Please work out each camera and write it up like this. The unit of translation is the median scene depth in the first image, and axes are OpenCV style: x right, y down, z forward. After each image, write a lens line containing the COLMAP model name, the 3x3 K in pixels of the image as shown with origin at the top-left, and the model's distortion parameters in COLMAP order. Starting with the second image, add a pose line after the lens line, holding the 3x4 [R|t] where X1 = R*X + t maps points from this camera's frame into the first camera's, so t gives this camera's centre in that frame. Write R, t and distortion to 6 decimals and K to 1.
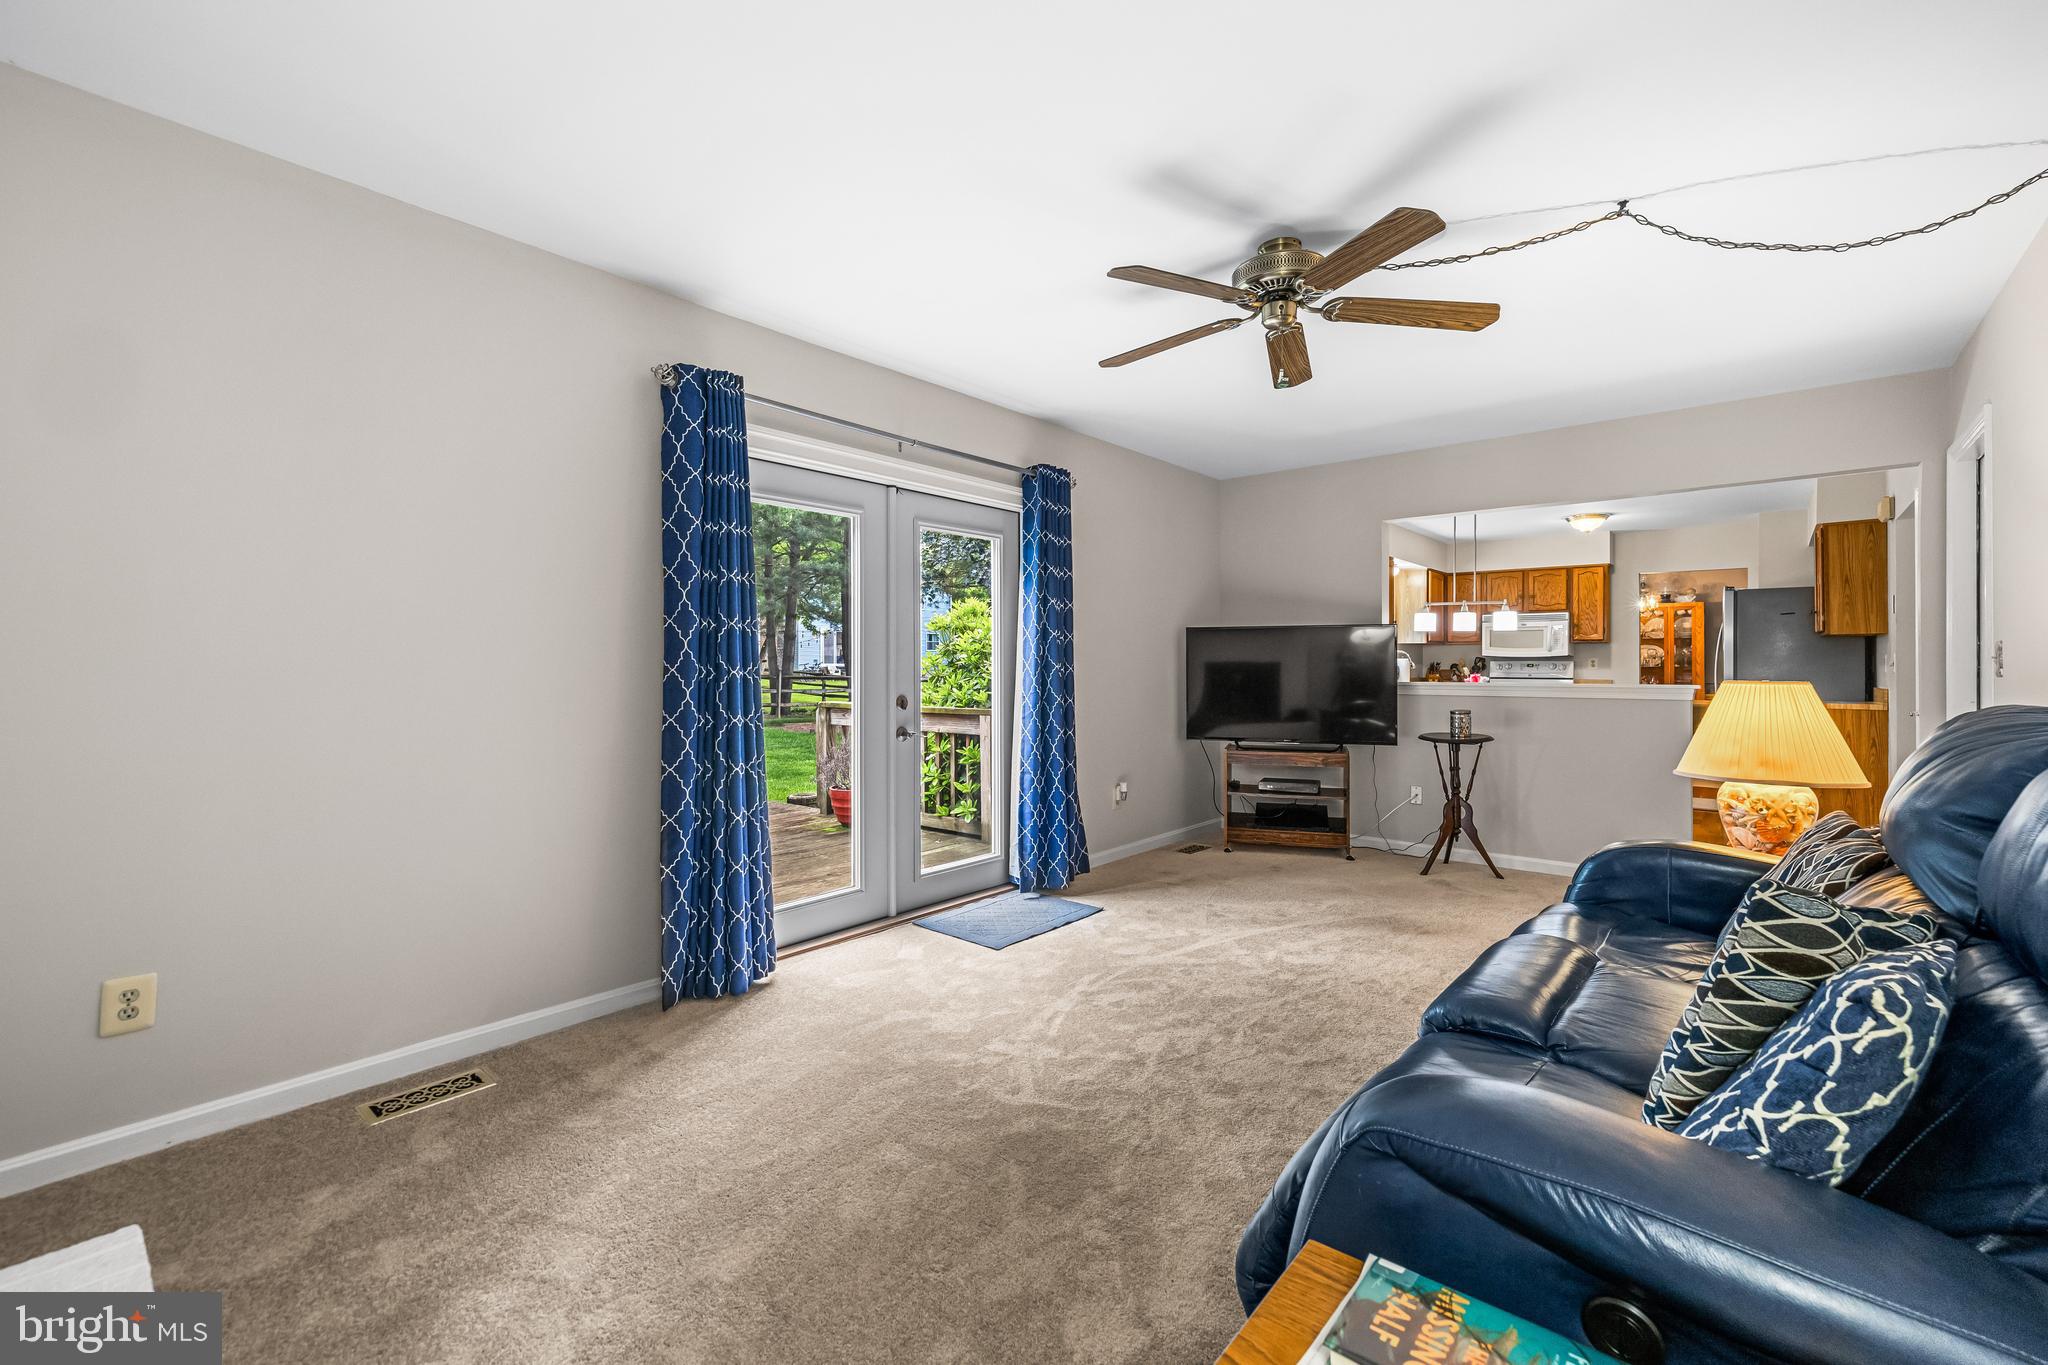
lens RADIAL K [[848.9, 0, 1023.9], [0, 848.9, 673.1], [0, 0, 1]] dist [0.000407, -0.000090]
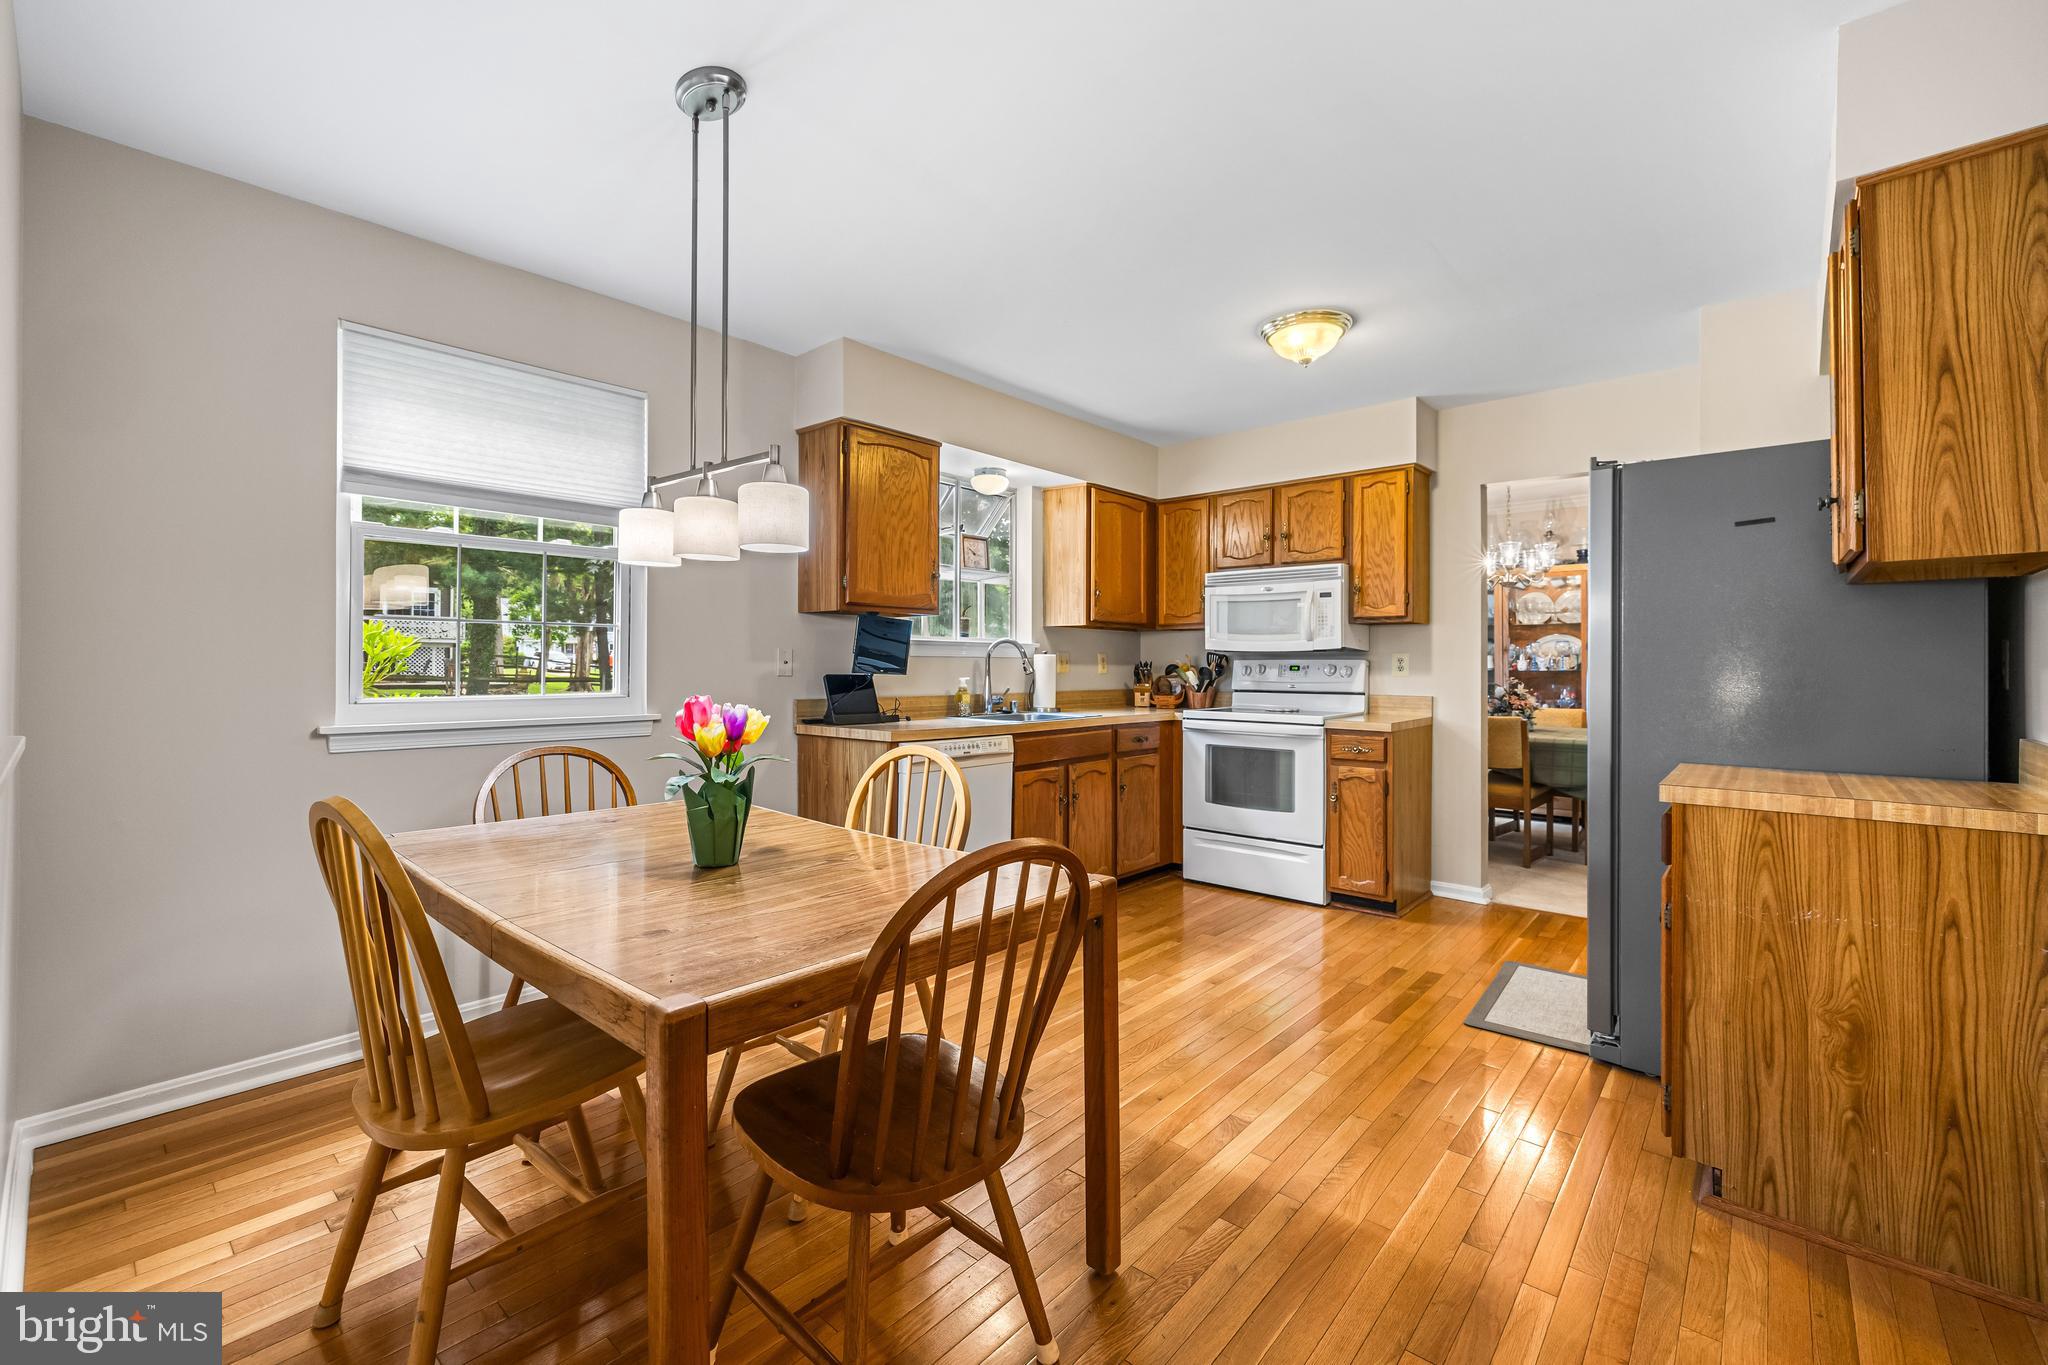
lens RADIAL K [[848.9, 0, 1023.0], [0, 848.9, 673.3], [0, 0, 1]] dist [0.000407, -0.000090]
pose [[0.999884, 0.001104, -0.015167, 0.457748], [-0.001117, 0.999999, -0.000856, -0.005240], [0.015166, 0.000873, 0.999885, 0.489294]]
